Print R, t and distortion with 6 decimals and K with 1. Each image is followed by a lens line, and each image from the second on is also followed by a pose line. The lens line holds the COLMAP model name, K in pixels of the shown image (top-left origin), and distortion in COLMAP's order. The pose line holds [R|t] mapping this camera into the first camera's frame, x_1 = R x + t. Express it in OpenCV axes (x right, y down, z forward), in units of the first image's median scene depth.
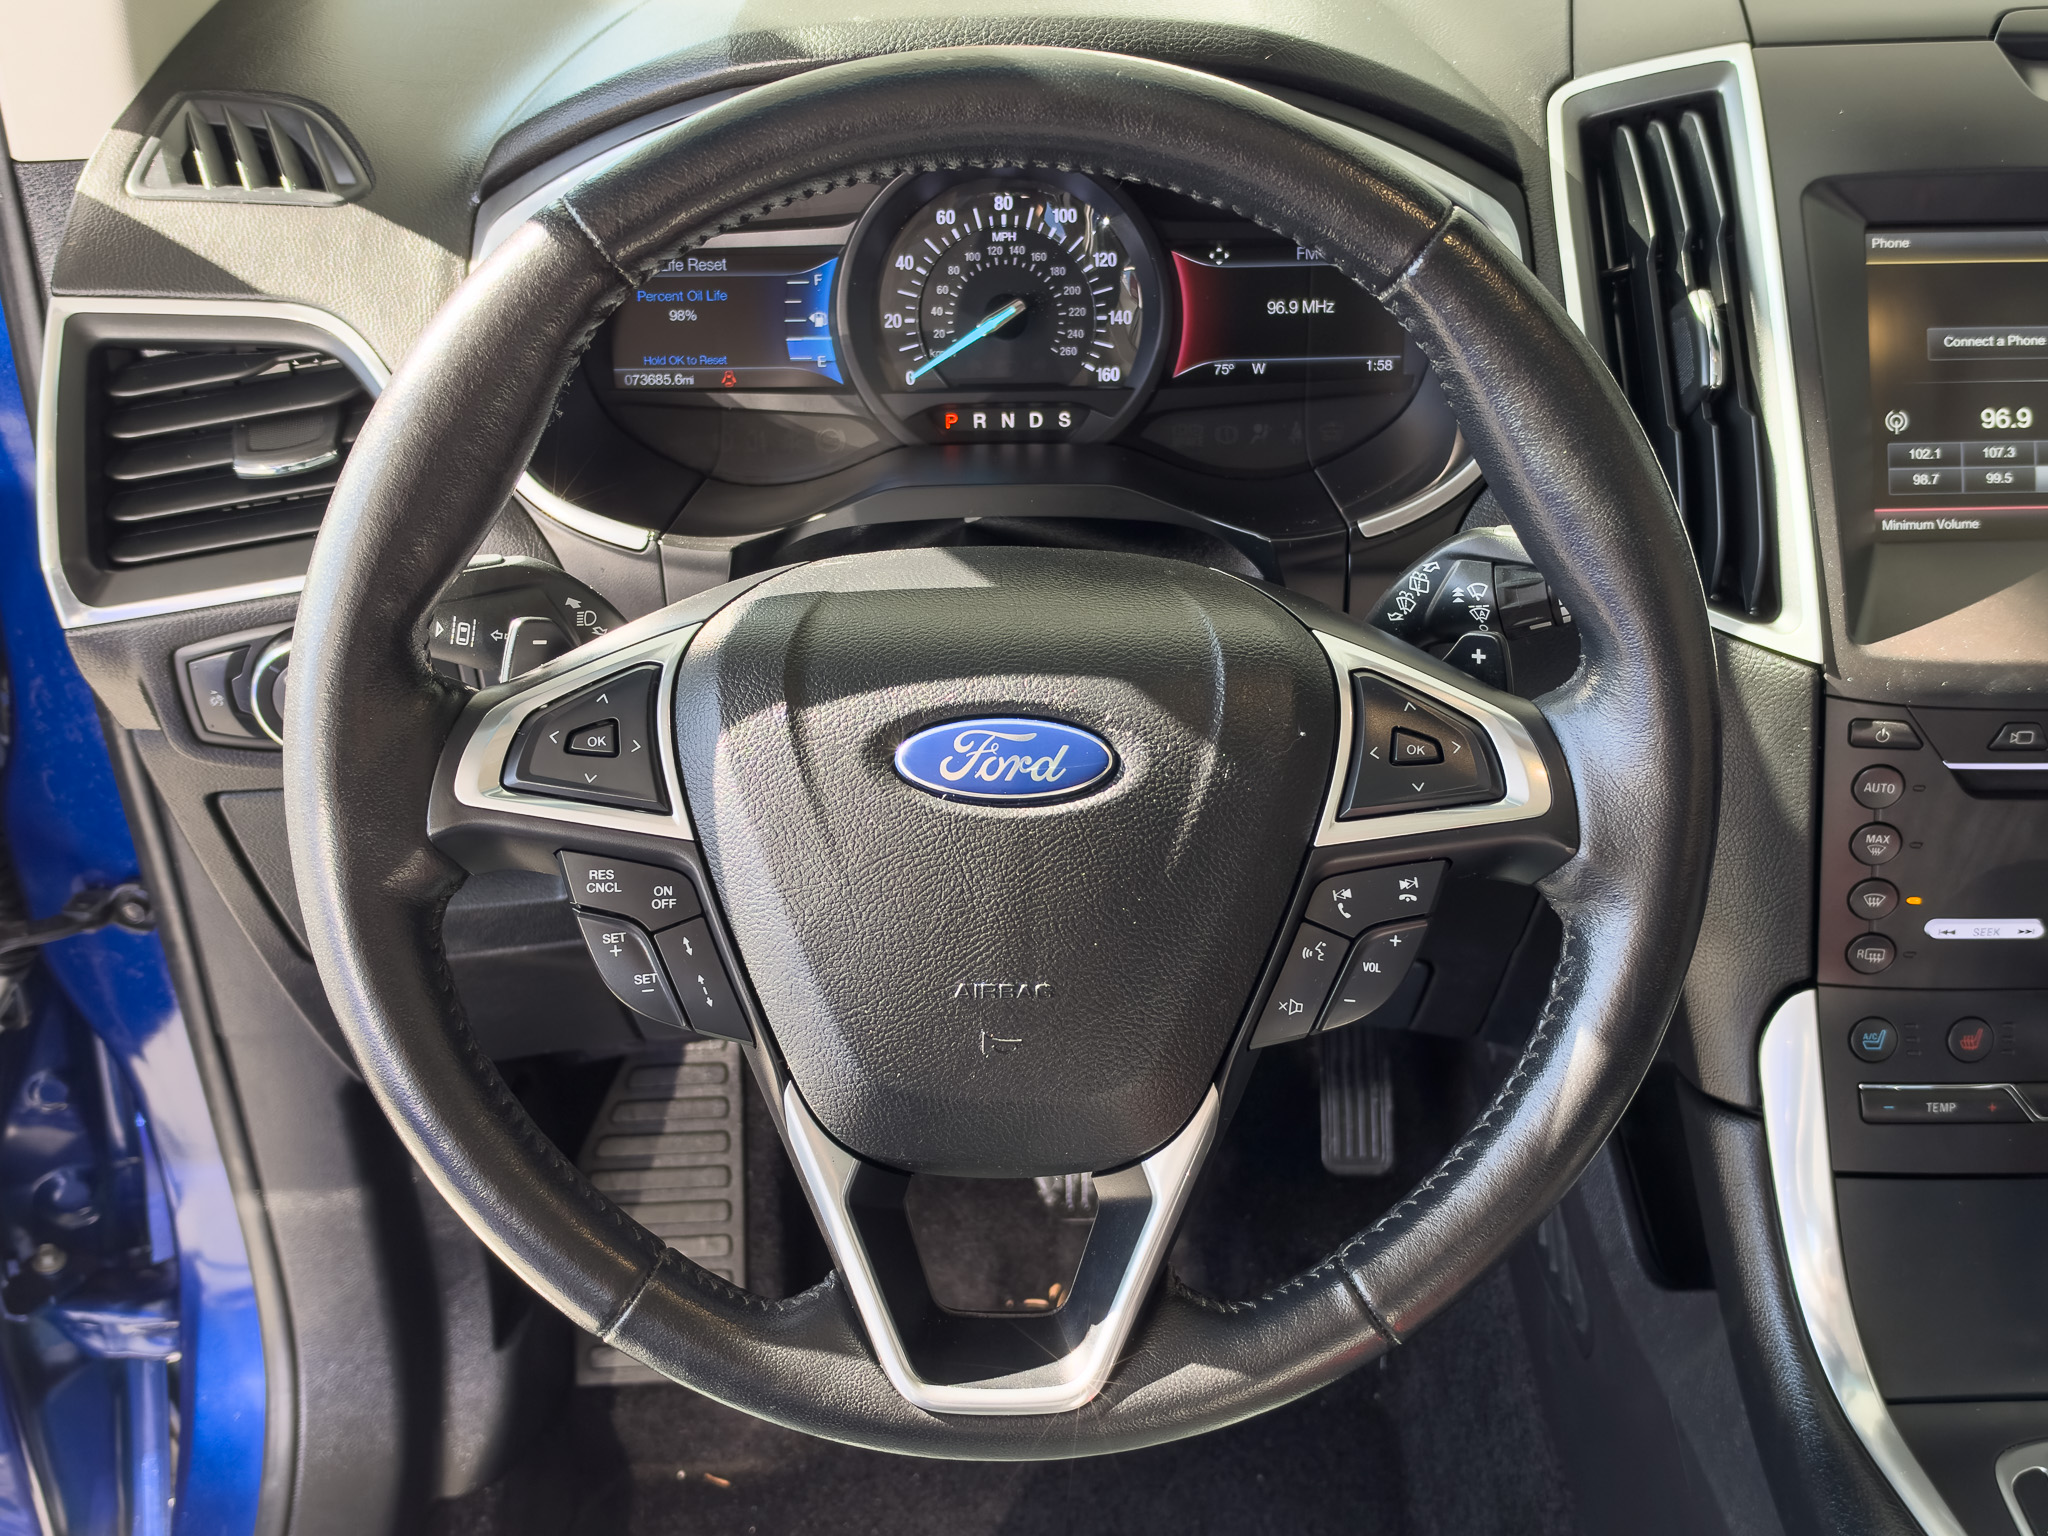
lens RADIAL K [[2650.6, 0, 1098.4], [0, 2650.6, 904.9], [0, 0, 1]] dist [0.092518, 0.000000]
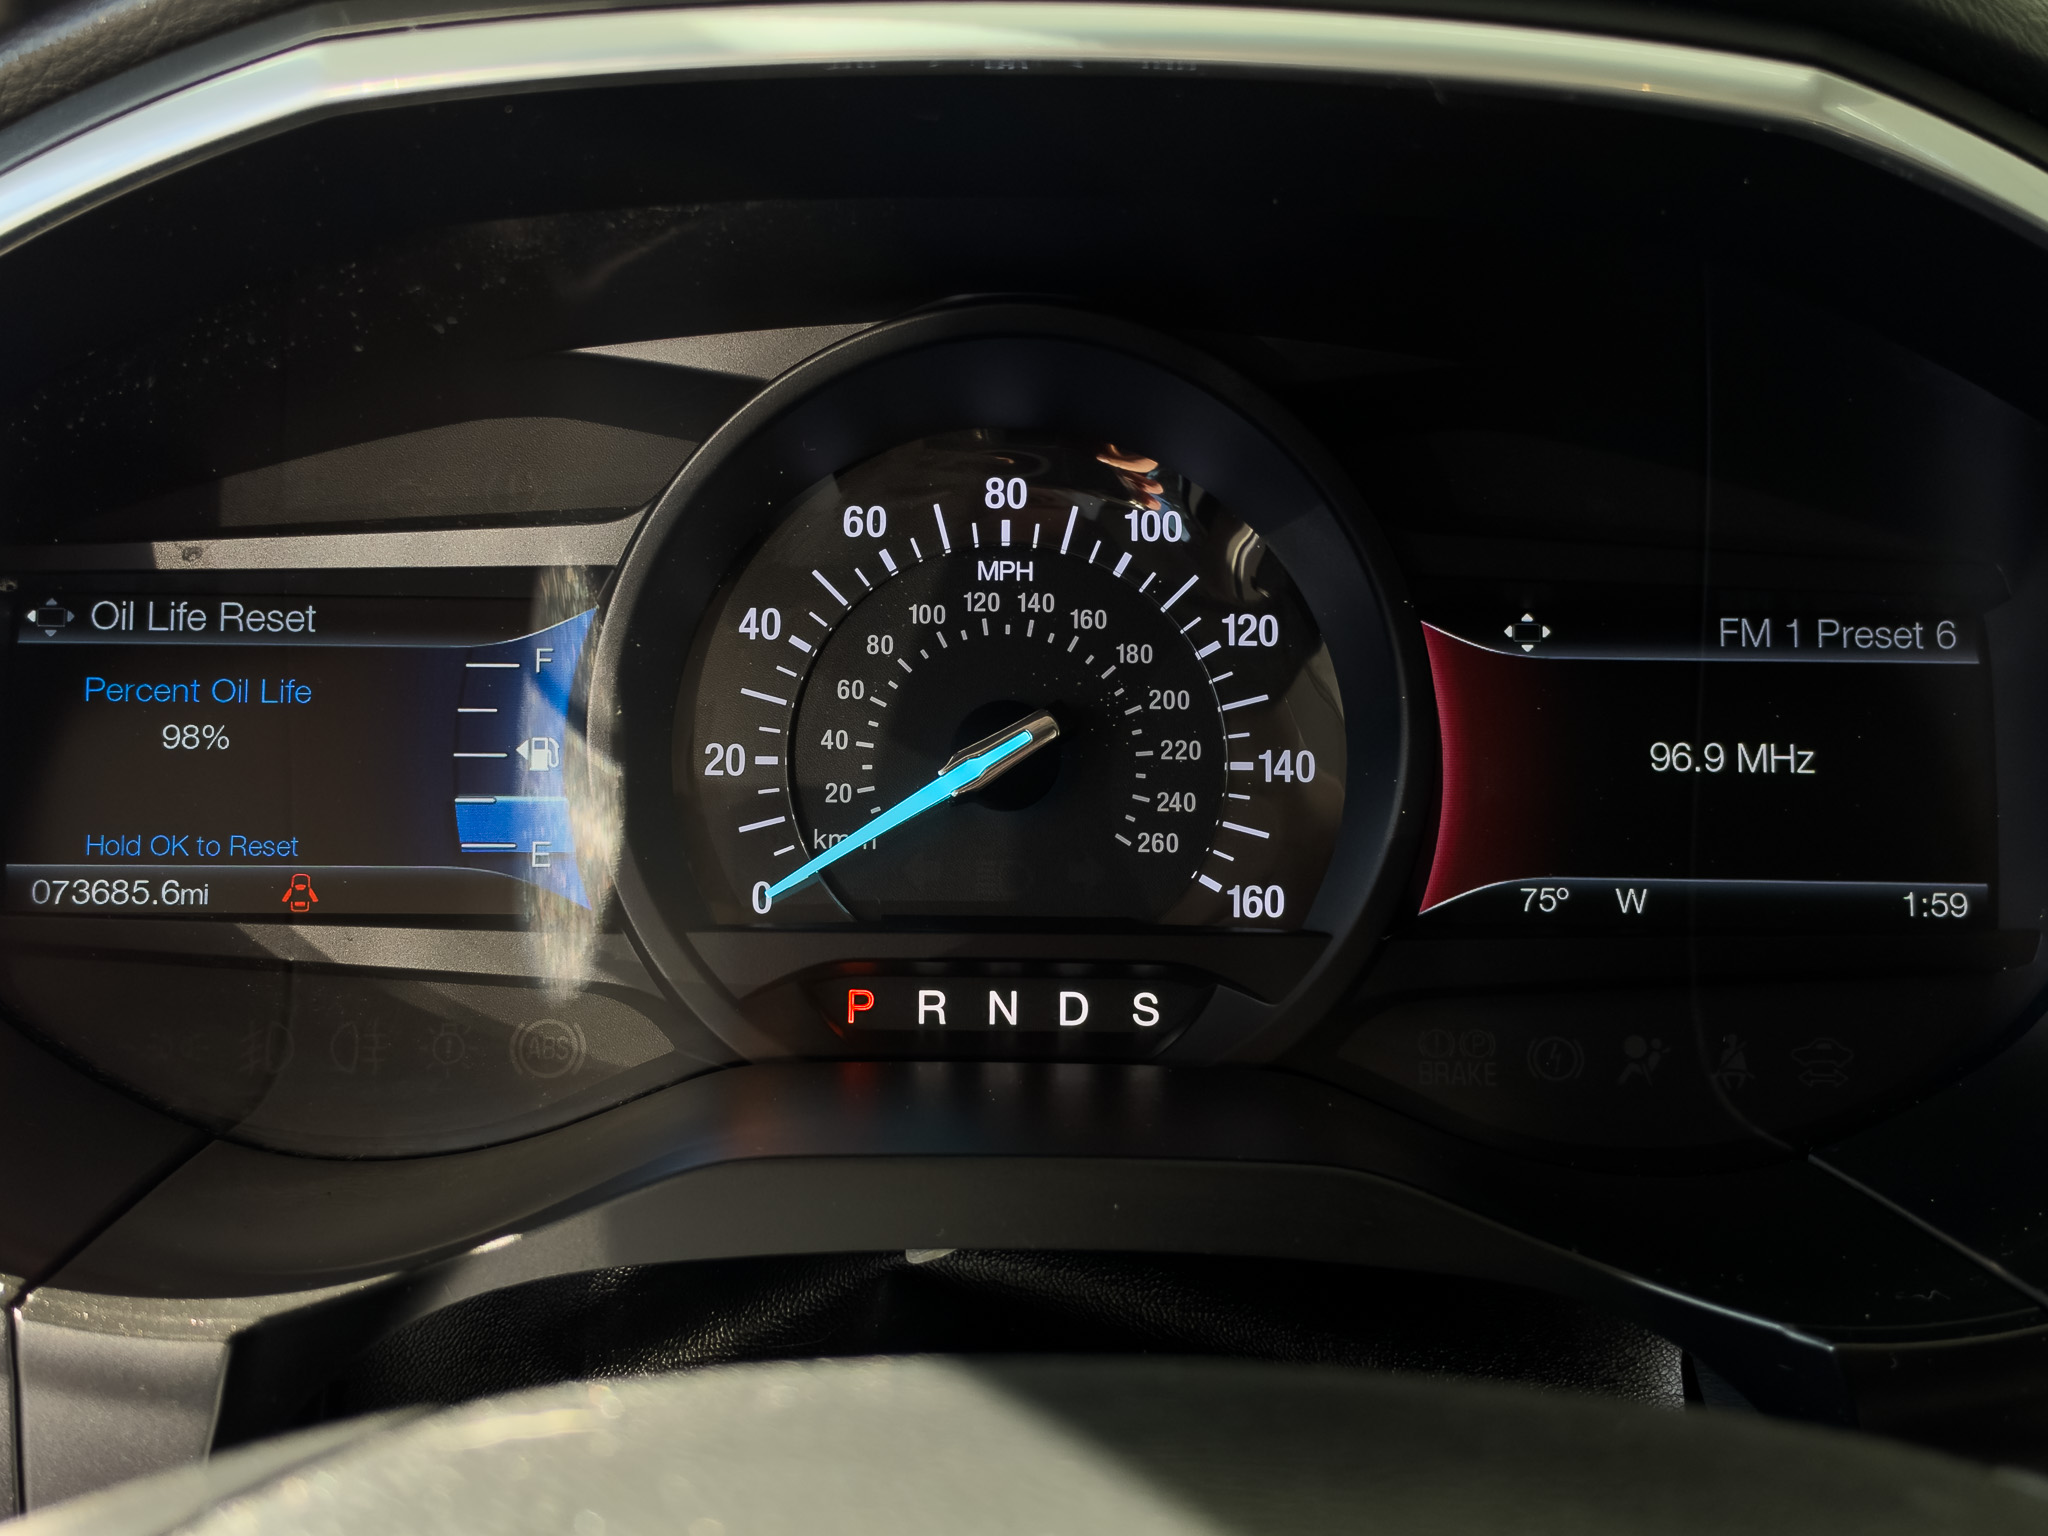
lens RADIAL K [[3381.6, 0, 1015.1], [0, 3381.6, 747.1], [0, 0, 1]] dist [0.193898, 0.000000]
pose [[0.998908, 0.030197, 0.035652, -0.051544], [-0.018603, 0.957036, -0.289372, -0.073913], [-0.042859, 0.288393, 0.956553, 0.508574]]
